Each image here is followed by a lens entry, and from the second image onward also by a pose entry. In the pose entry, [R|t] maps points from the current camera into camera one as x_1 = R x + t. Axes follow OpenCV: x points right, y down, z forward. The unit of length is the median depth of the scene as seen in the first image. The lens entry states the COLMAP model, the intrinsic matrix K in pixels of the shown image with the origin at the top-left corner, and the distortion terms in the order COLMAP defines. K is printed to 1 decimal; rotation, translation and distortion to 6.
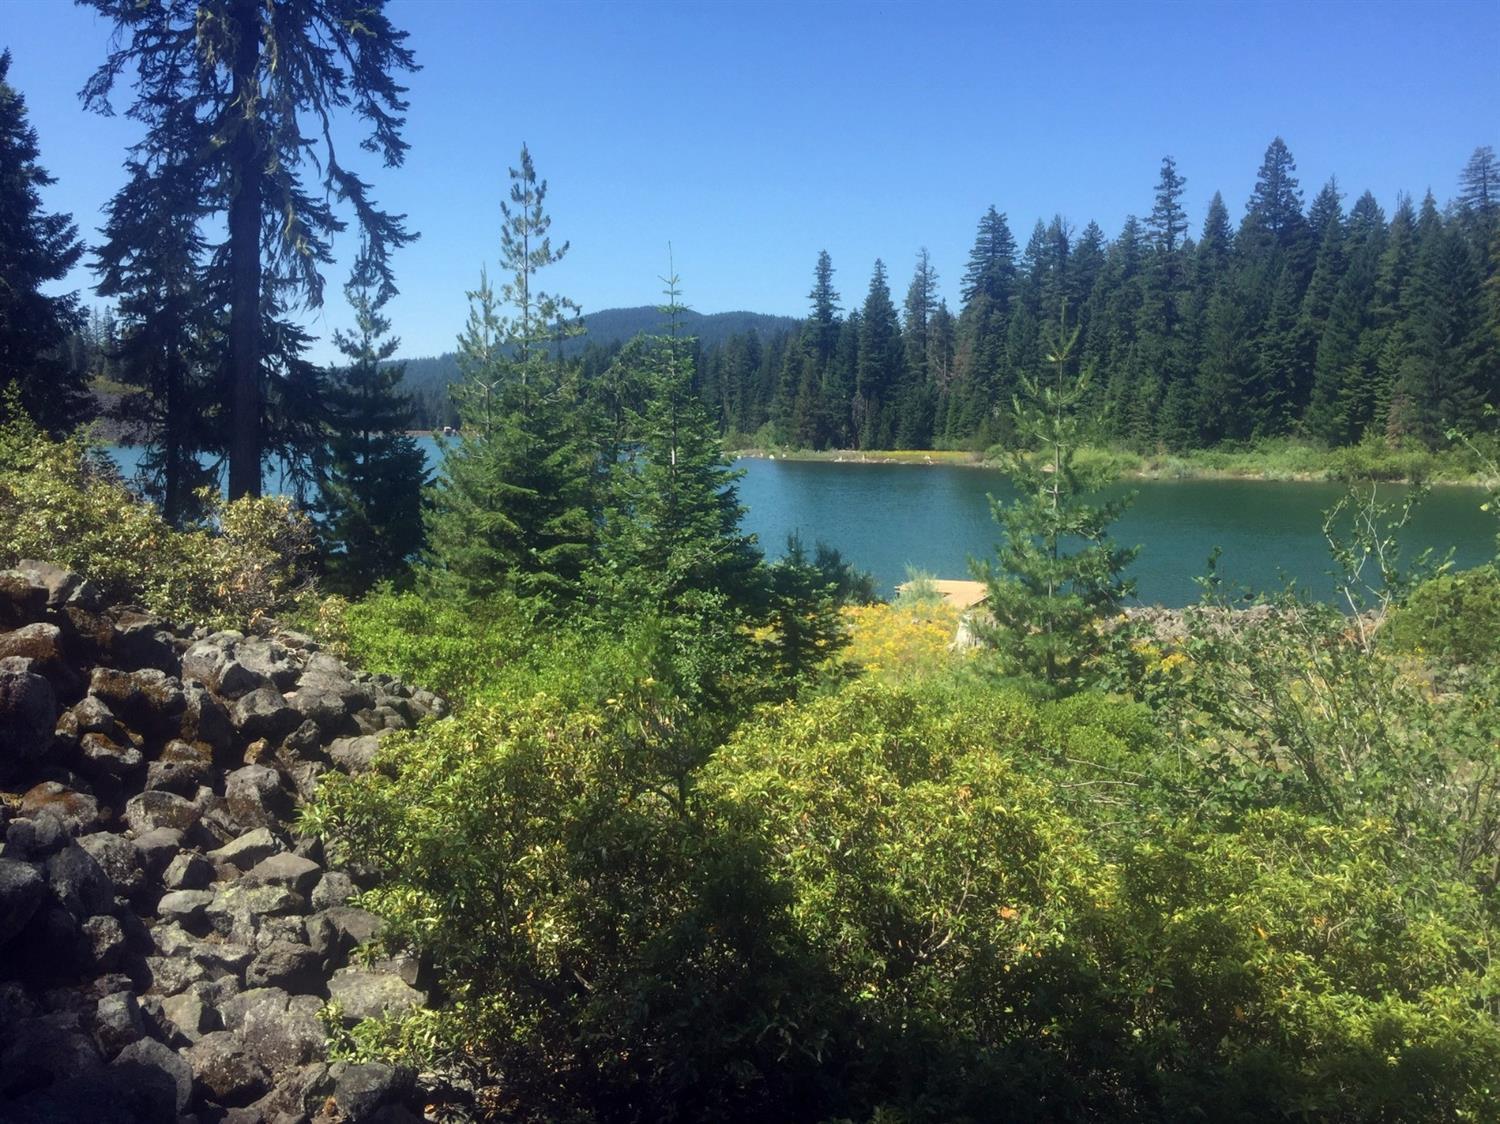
lens RADIAL K [[1272.8, 0, 732.3], [0, 1272.8, 549.6], [0, 0, 1]] dist [0.079036, -0.130731]
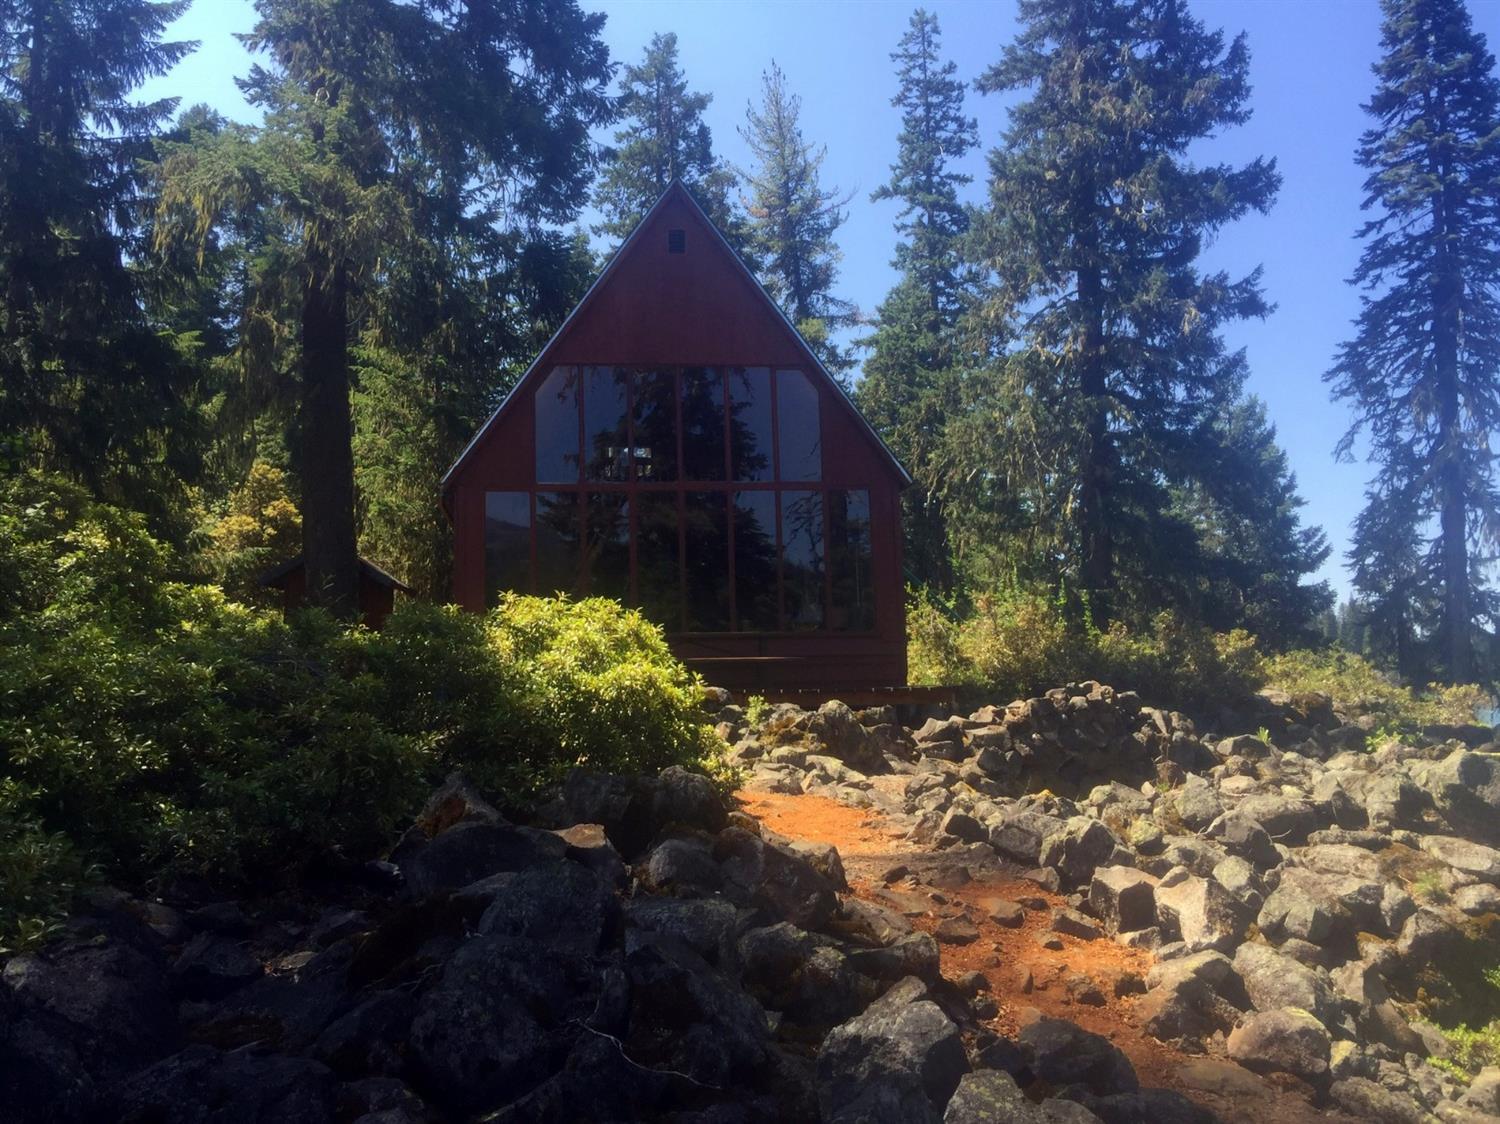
lens RADIAL K [[1267.1, 0, 750.0], [0, 1267.1, 562.0], [0, 0, 1]] dist [0.080453, -0.130973]
pose [[0.647720, -0.103497, -0.754816, 0.134163], [-0.045815, 0.983646, -0.174188, 0.050556], [0.760499, 0.147407, 0.632386, -0.353008]]
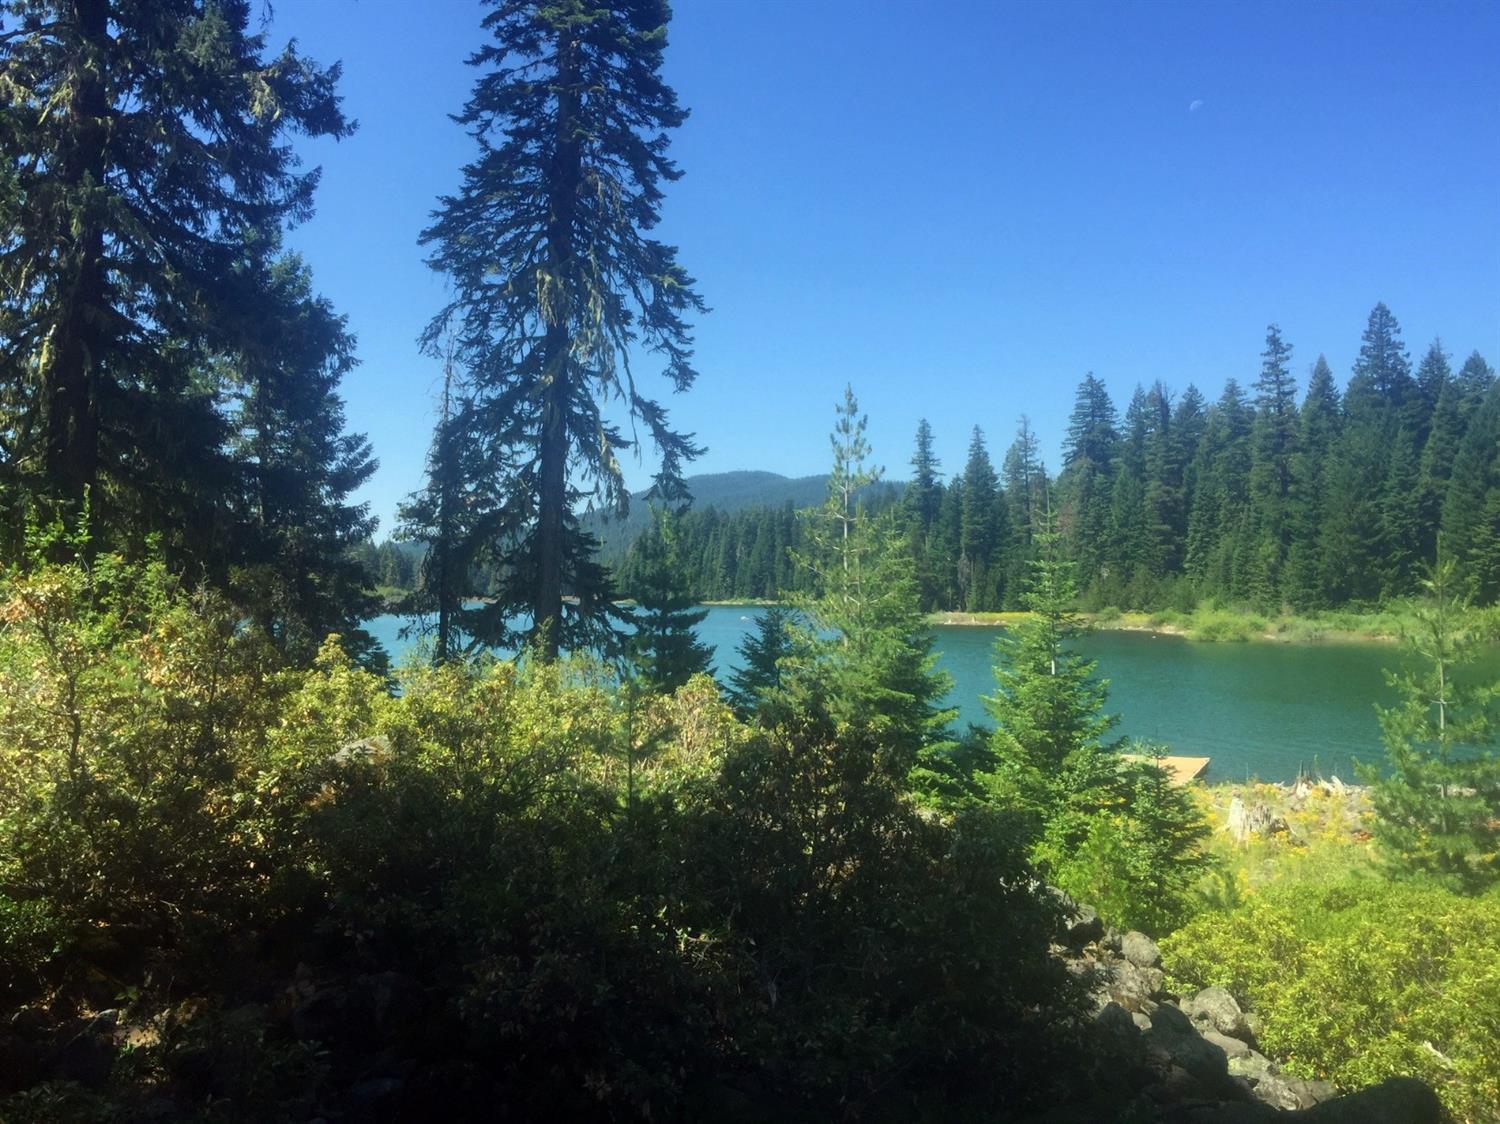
lens RADIAL K [[1264.4, 0, 726.9], [0, 1264.4, 551.1], [0, 0, 1]] dist [0.079948, -0.130957]
pose [[0.997292, -0.015317, -0.071931, -0.119116], [0.006253, 0.992191, -0.124573, -0.017355], [0.073277, 0.123786, 0.989600, -0.068045]]
